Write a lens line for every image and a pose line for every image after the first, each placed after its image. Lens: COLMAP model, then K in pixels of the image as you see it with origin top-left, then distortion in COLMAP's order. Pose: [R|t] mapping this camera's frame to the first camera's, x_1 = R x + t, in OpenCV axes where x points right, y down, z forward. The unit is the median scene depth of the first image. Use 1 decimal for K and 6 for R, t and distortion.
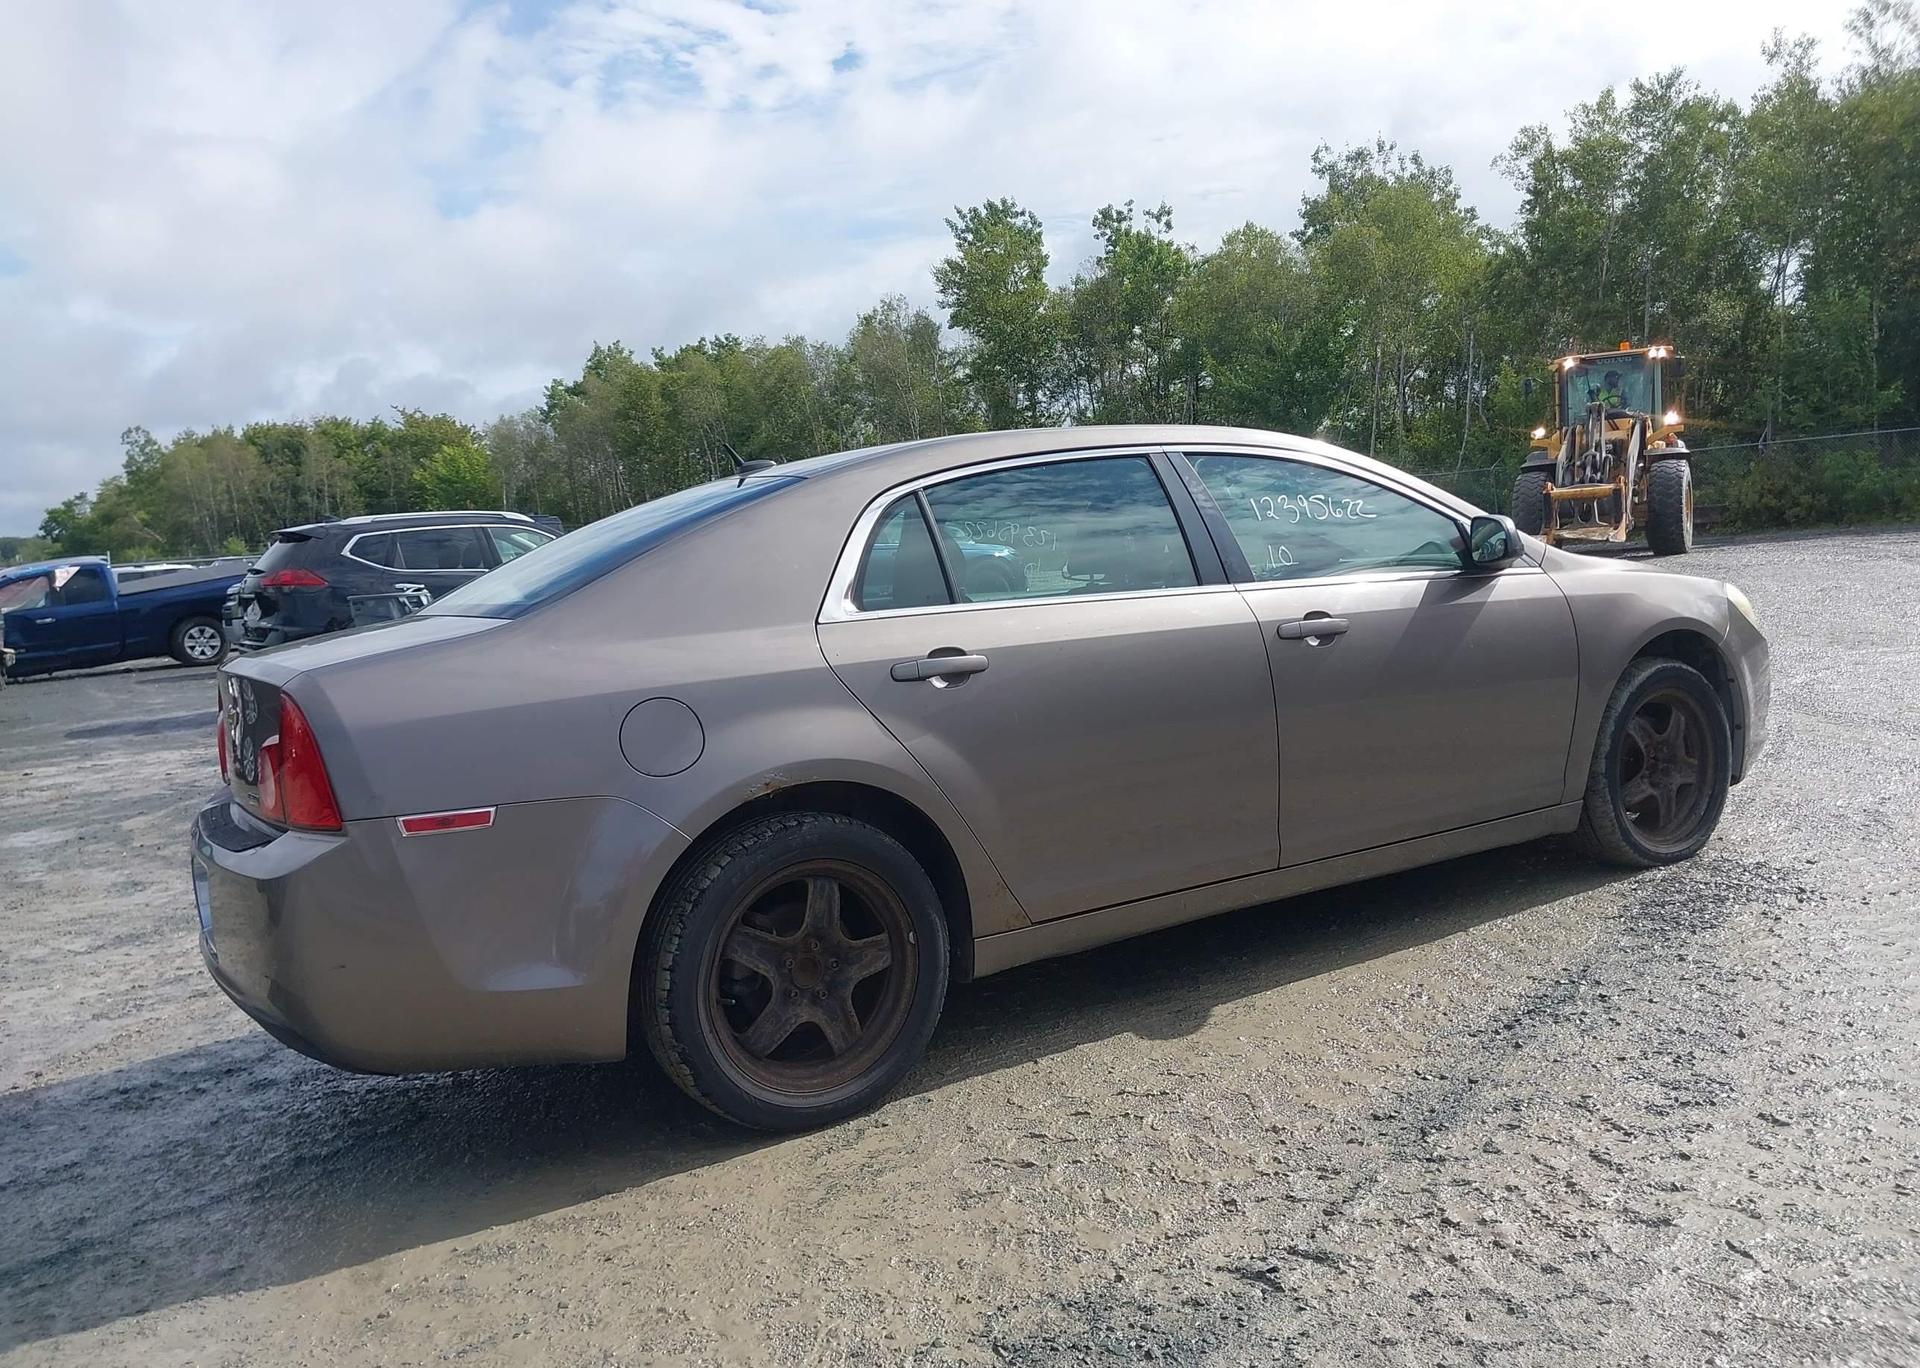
lens RADIAL K [[1547.8, 0, 960.9], [0, 1547.8, 584.3], [0, 0, 1]] dist [-0.001166, 0.000536]
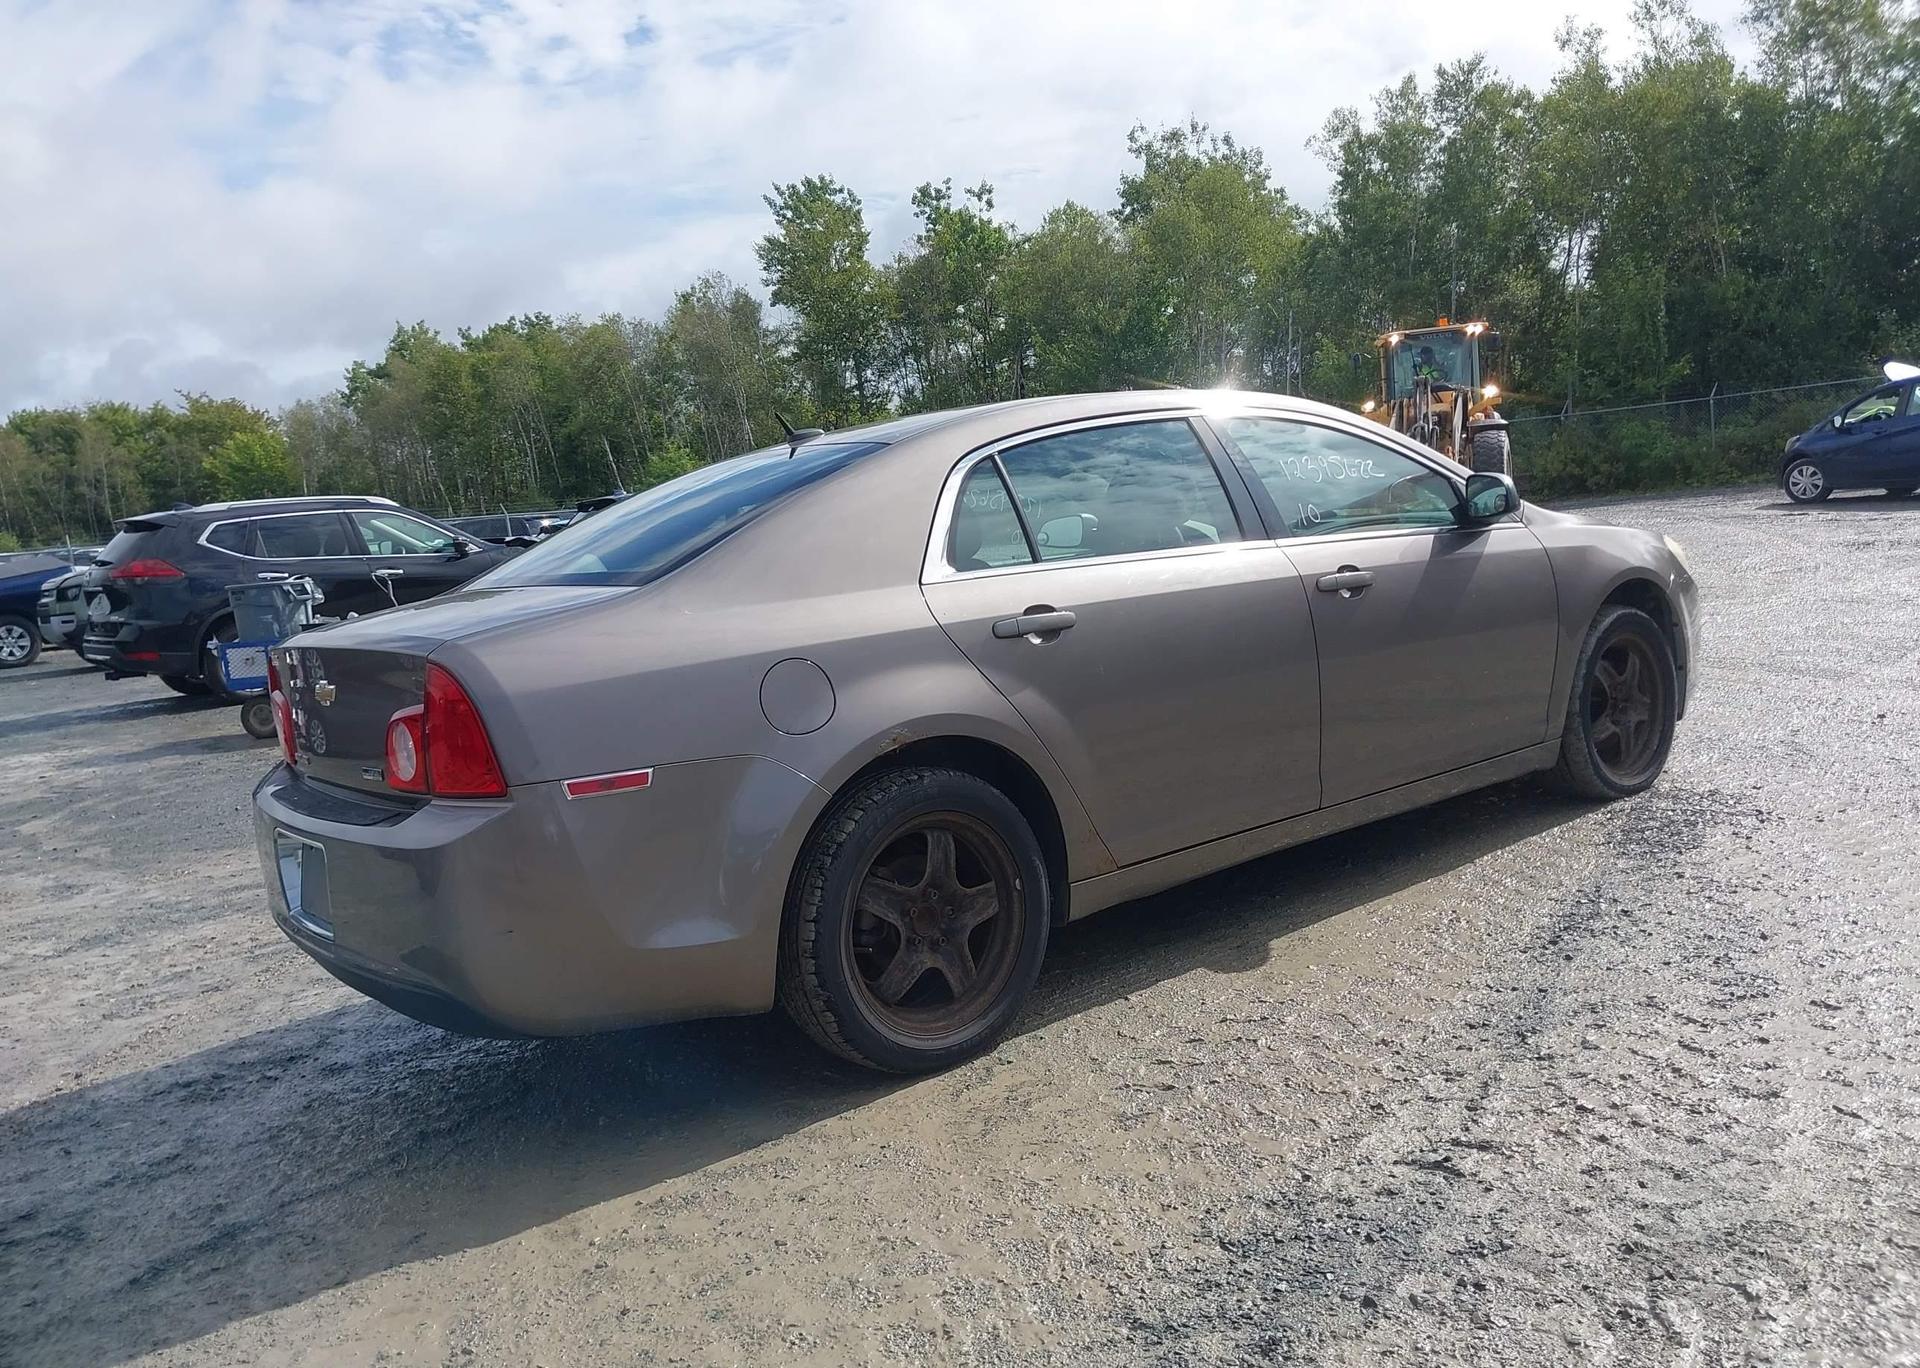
lens RADIAL K [[1553.7, 0, 958.9], [0, 1553.7, 600.9], [0, 0, 1]] dist [0.008348, -0.010677]
pose [[0.992158, -0.024246, 0.122617, -0.134485], [0.021514, 0.999491, 0.023558, 0.009031], [-0.123126, -0.020735, 0.992174, -0.017441]]
